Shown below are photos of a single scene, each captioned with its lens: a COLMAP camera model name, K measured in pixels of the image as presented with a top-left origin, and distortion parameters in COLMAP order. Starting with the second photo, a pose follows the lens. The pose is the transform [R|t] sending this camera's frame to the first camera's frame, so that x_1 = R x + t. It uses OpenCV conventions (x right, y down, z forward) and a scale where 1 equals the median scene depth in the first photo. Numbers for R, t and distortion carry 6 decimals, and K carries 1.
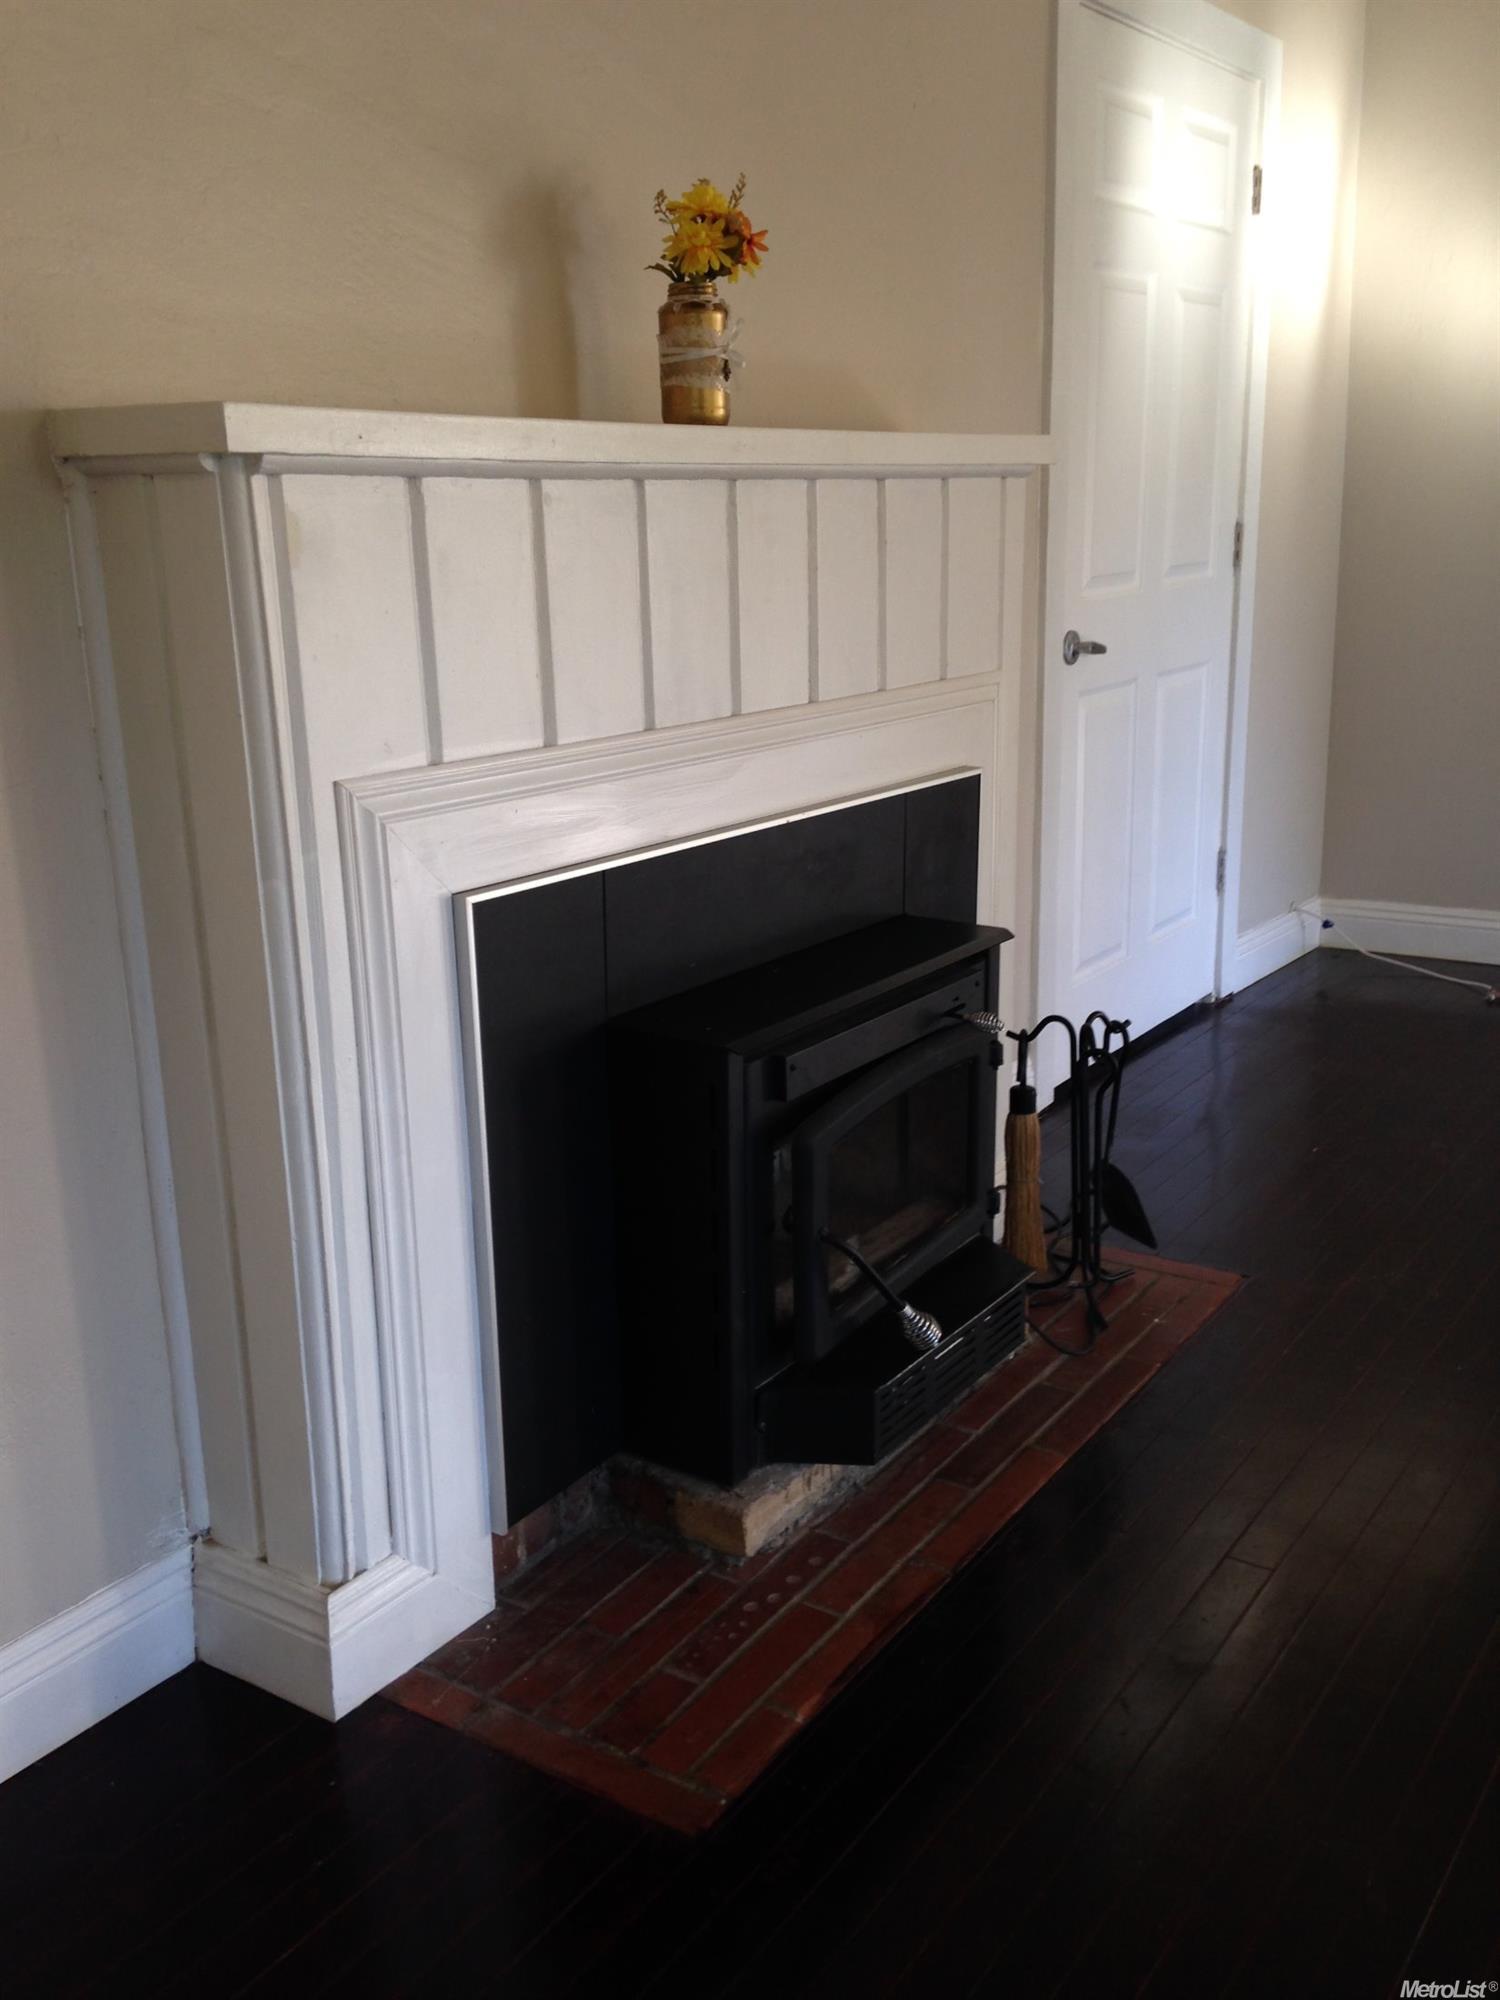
lens RADIAL K [[1849.3, 0, 750.0], [0, 1849.3, 1000.0], [0, 0, 1]] dist [0.264474, -0.370893]
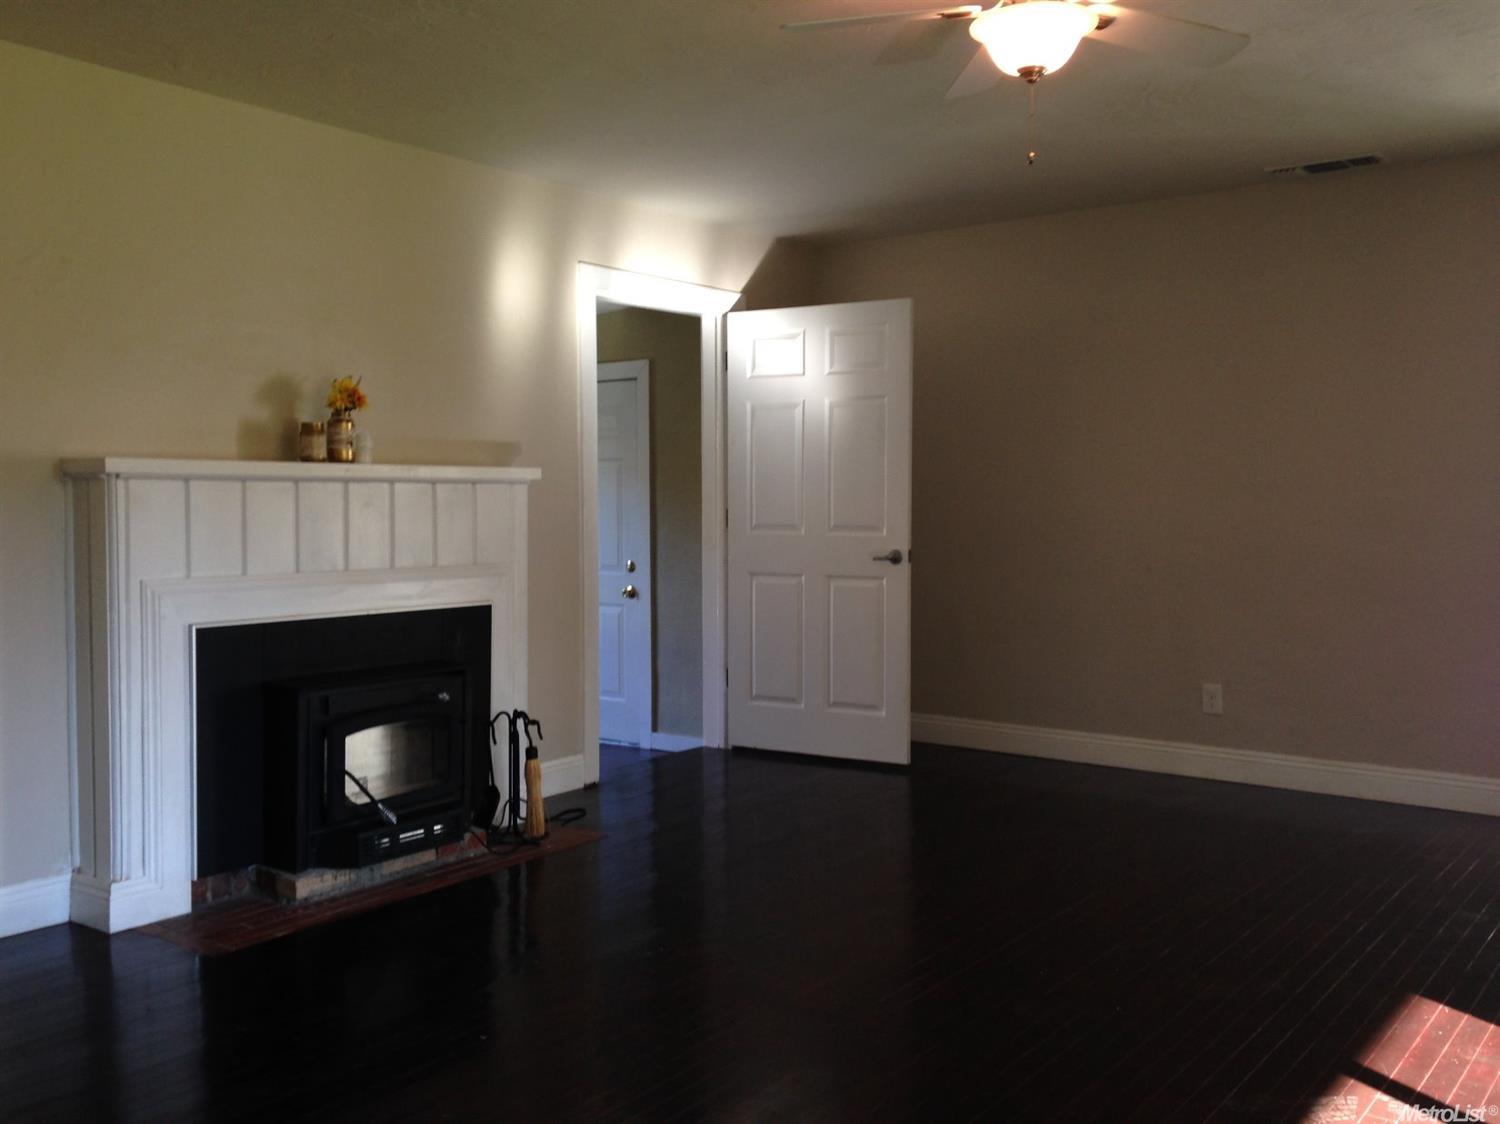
lens RADIAL K [[1387.0, 0, 660.1], [0, 1387.0, 561.3], [0, 0, 1]] dist [0.264474, -0.370893]
pose [[0.994963, 0.019618, -0.098305, 0.674508], [-0.039732, 0.977520, -0.207063, 0.237322], [0.092033, 0.209926, 0.973376, -0.910685]]
